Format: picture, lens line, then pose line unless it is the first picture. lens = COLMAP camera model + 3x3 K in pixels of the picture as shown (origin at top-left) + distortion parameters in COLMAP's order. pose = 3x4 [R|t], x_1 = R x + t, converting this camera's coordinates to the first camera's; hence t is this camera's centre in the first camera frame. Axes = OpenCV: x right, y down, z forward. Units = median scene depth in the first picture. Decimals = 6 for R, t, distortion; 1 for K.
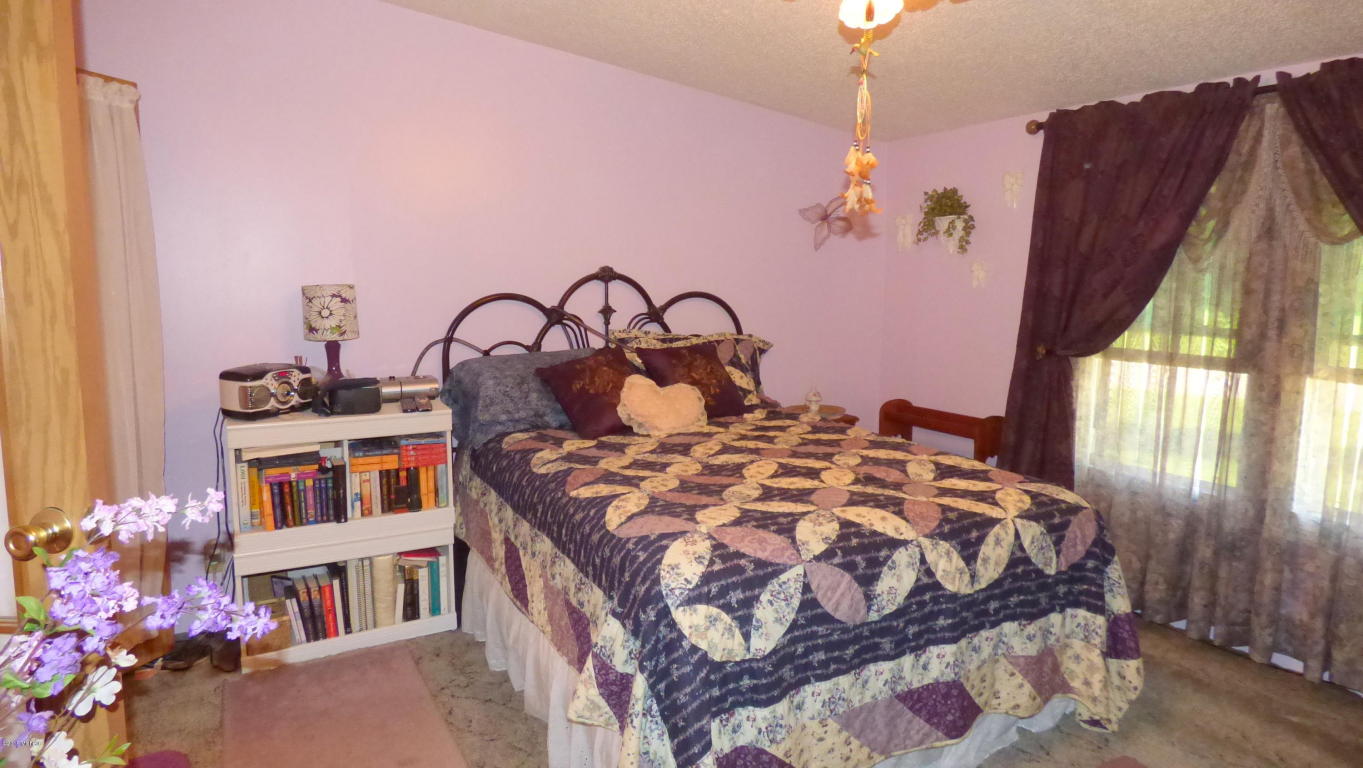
lens RADIAL K [[814.6, 0, 684.8], [0, 814.6, 376.0], [0, 0, 1]] dist [-0.005759, -0.005077]
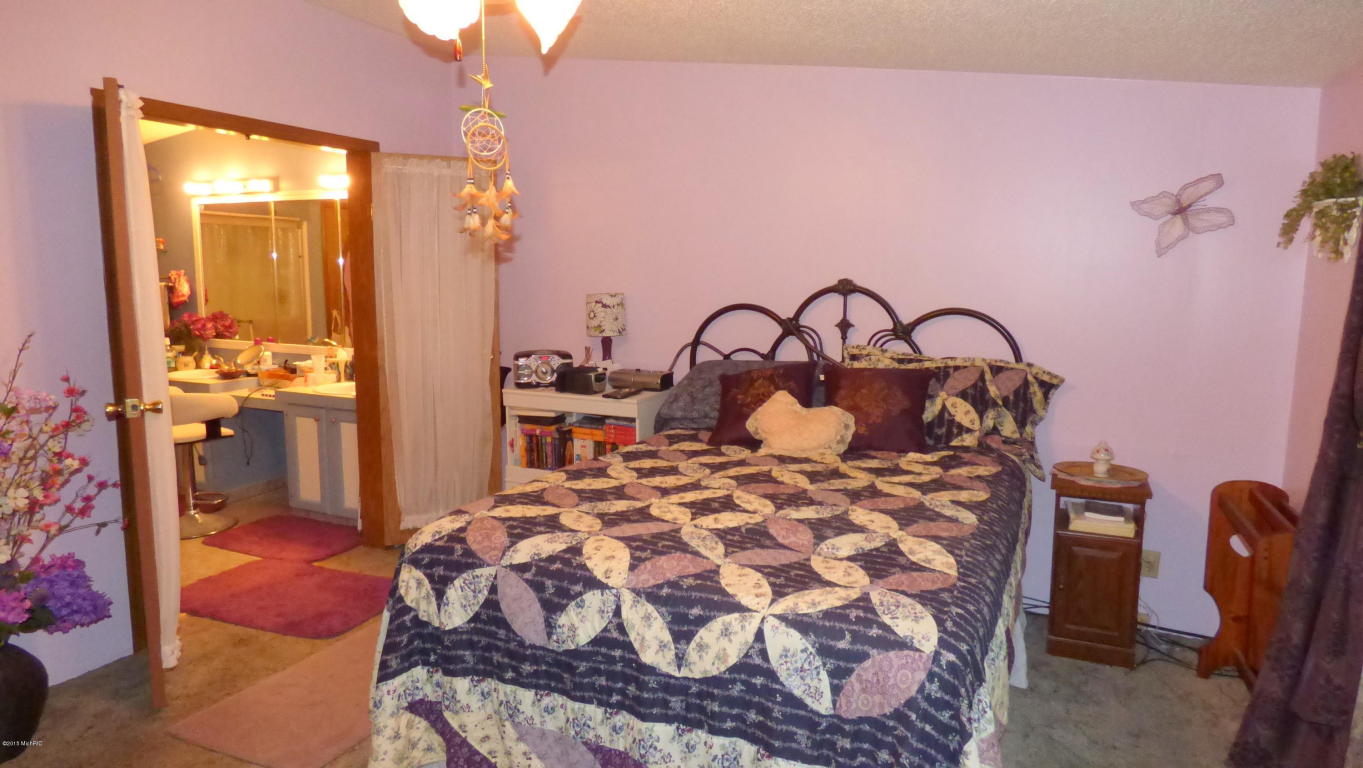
lens RADIAL K [[814.6, 0, 684.8], [0, 814.6, 376.0], [0, 0, 1]] dist [-0.005759, -0.005077]
pose [[0.595723, 0.101441, -0.796758, 0.930366], [-0.100708, 0.993598, 0.051205, -0.082348], [0.796851, 0.049736, 0.602125, 0.445425]]
